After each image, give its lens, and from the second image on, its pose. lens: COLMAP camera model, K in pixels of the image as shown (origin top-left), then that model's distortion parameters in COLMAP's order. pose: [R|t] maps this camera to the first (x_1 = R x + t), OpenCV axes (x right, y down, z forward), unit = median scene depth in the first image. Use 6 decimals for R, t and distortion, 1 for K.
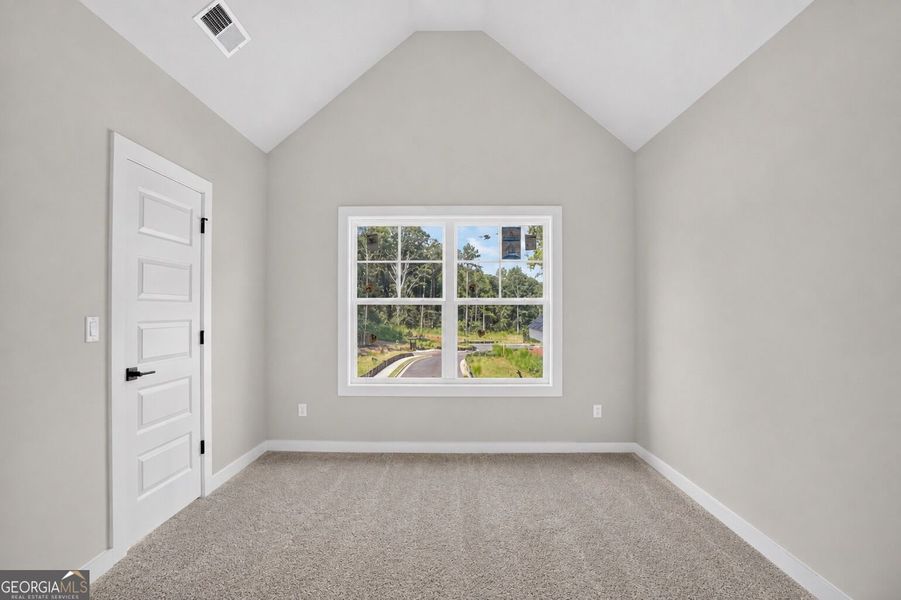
lens RADIAL K [[464.0, 0, 464.2], [0, 464.0, 297.6], [0, 0, 1]] dist [-0.015025, 0.000715]
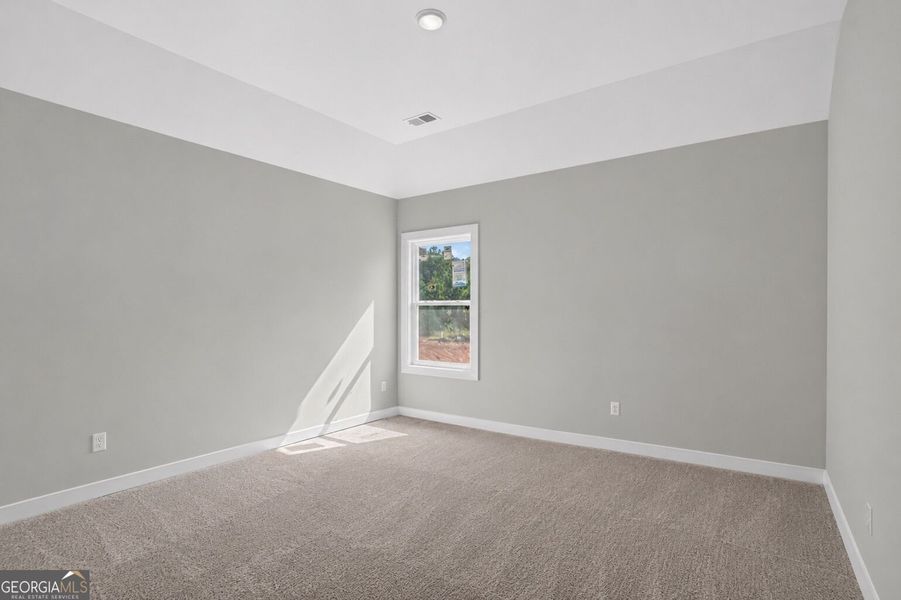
lens RADIAL K [[452.8, 0, 450.5], [0, 452.8, 300.0], [0, 0, 1]] dist [-0.010879, -0.000208]
pose [[0.829541, -0.018331, -0.558146, 0.712555], [0.023042, 0.999734, 0.001412, -0.001781], [0.557971, -0.014032, 0.829742, -0.017177]]
